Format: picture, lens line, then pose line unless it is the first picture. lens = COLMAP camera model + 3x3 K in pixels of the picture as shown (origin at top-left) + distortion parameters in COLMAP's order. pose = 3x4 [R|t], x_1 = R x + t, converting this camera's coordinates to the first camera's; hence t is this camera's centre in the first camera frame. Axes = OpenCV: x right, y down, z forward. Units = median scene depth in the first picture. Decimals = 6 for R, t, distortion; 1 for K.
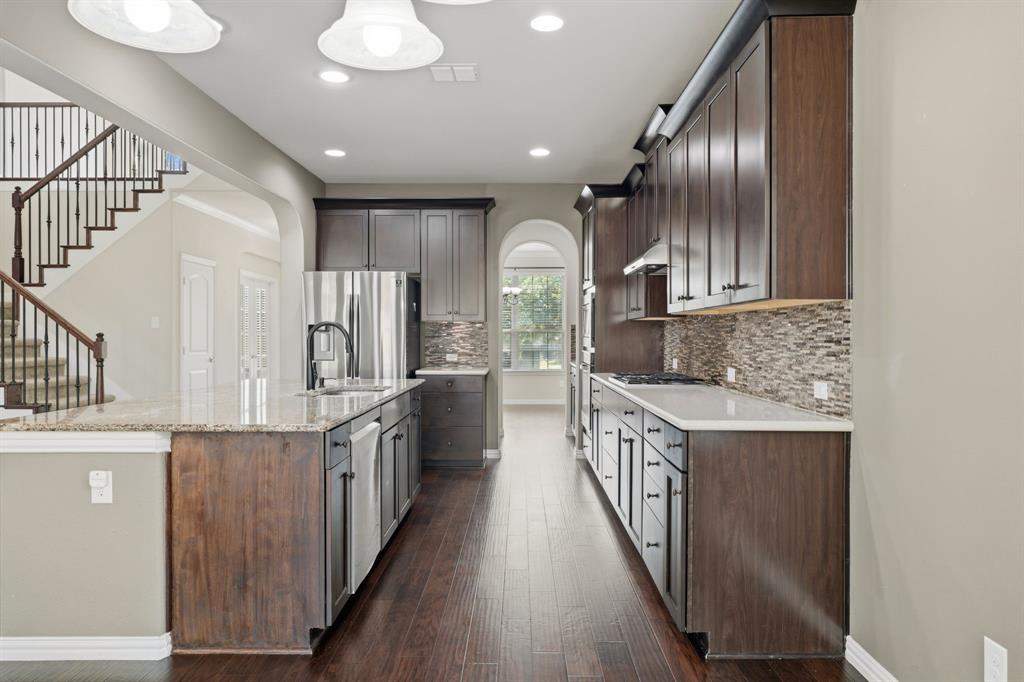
lens RADIAL K [[656.5, 0, 512.1], [0, 656.5, 344.2], [0, 0, 1]] dist [-0.002603, 0.001799]
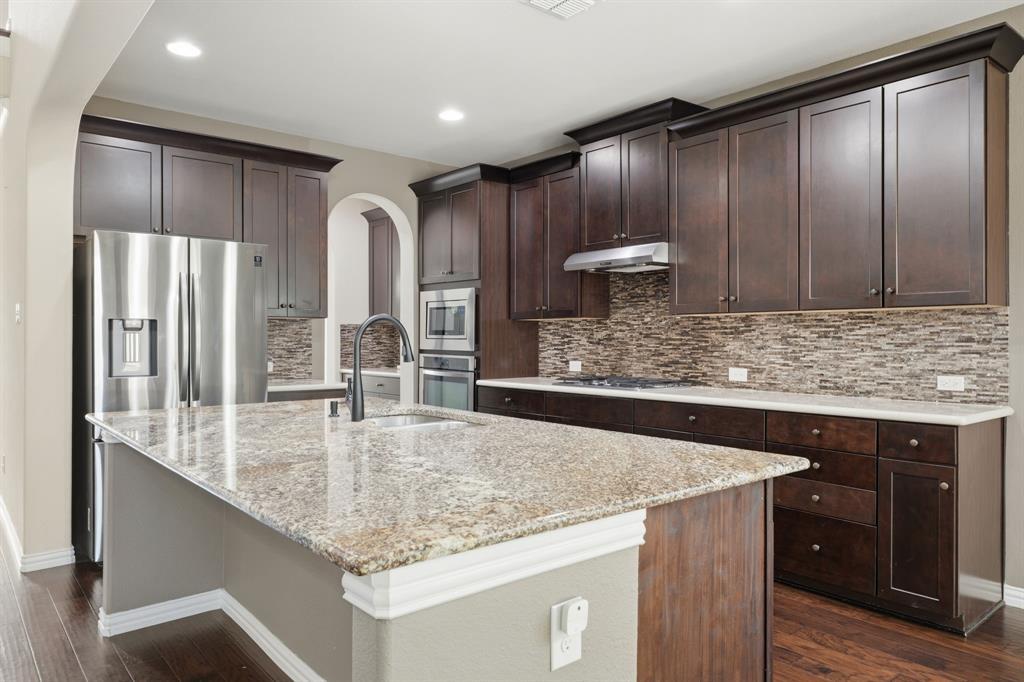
lens RADIAL K [[697.1, 0, 512.0], [0, 697.1, 336.2], [0, 0, 1]] dist [-0.007321, -0.000870]
pose [[0.764011, 0.000524, 0.645203, -0.738192], [0.009159, 0.999890, -0.011657, -0.005058], [-0.645138, 0.014815, 0.763922, 0.445403]]
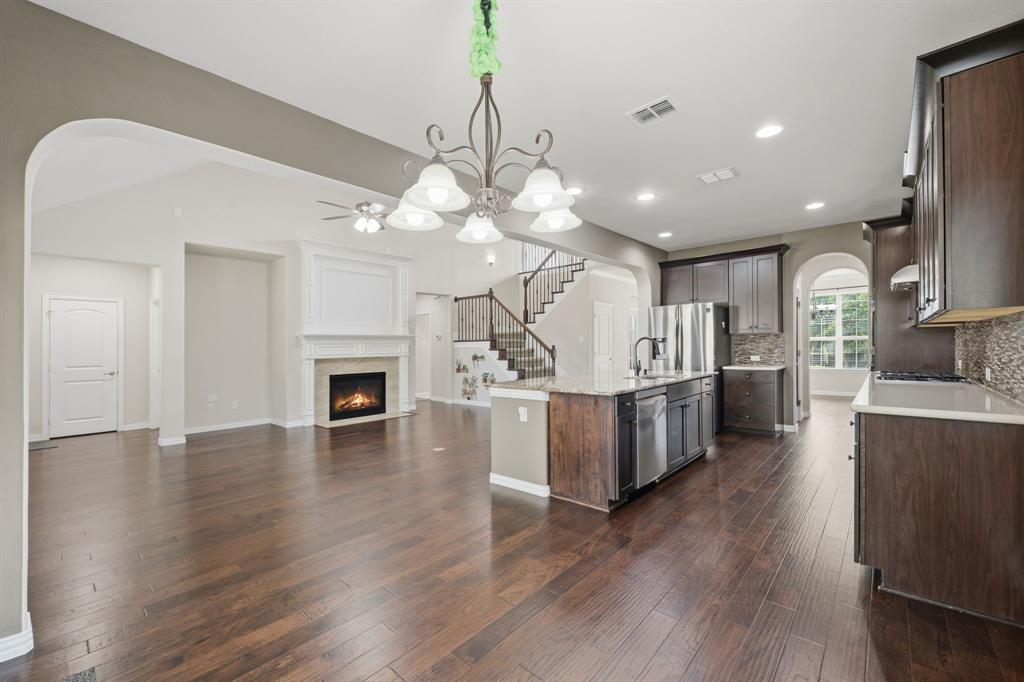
lens RADIAL K [[419.9, 0, 517.0], [0, 419.9, 344.6], [0, 0, 1]] dist [-0.004898, 0.000190]
pose [[0.753303, -0.016607, -0.657464, 0.225143], [0.008117, 0.999840, -0.015955, 0.001056], [0.657623, 0.006682, 0.753317, -0.072781]]
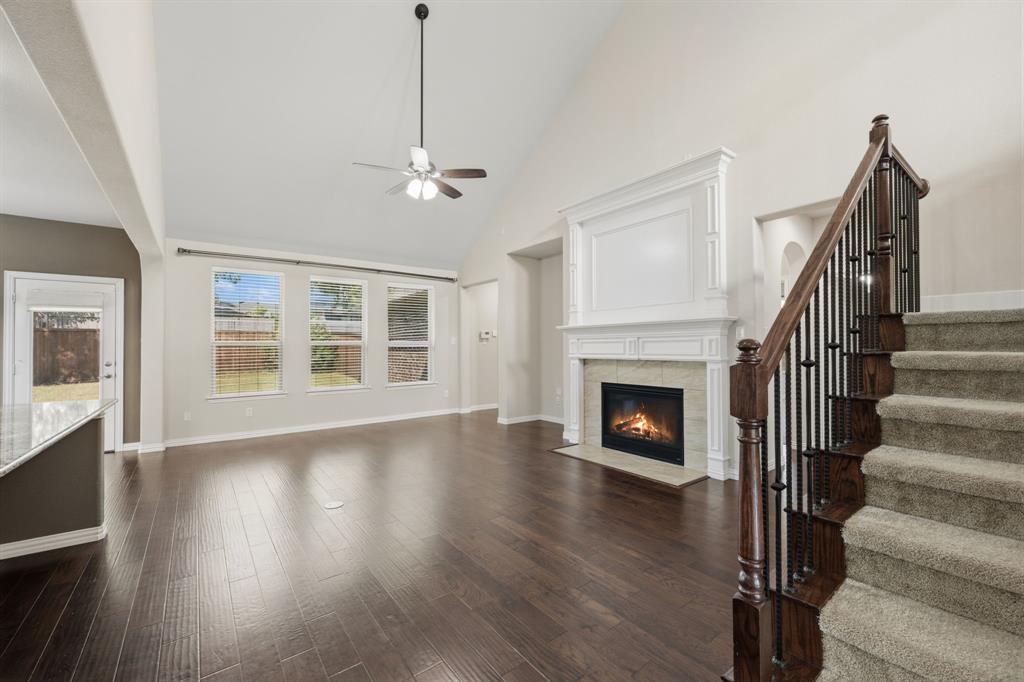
lens RADIAL K [[419.9, 0, 515.7], [0, 419.9, 345.8], [0, 0, 1]] dist [-0.004898, 0.000190]
pose [[-0.791306, -0.001456, -0.611418, -0.686447], [-0.003361, 0.999992, 0.001968, -0.018675], [0.611411, 0.003612, -0.791305, 1.860926]]
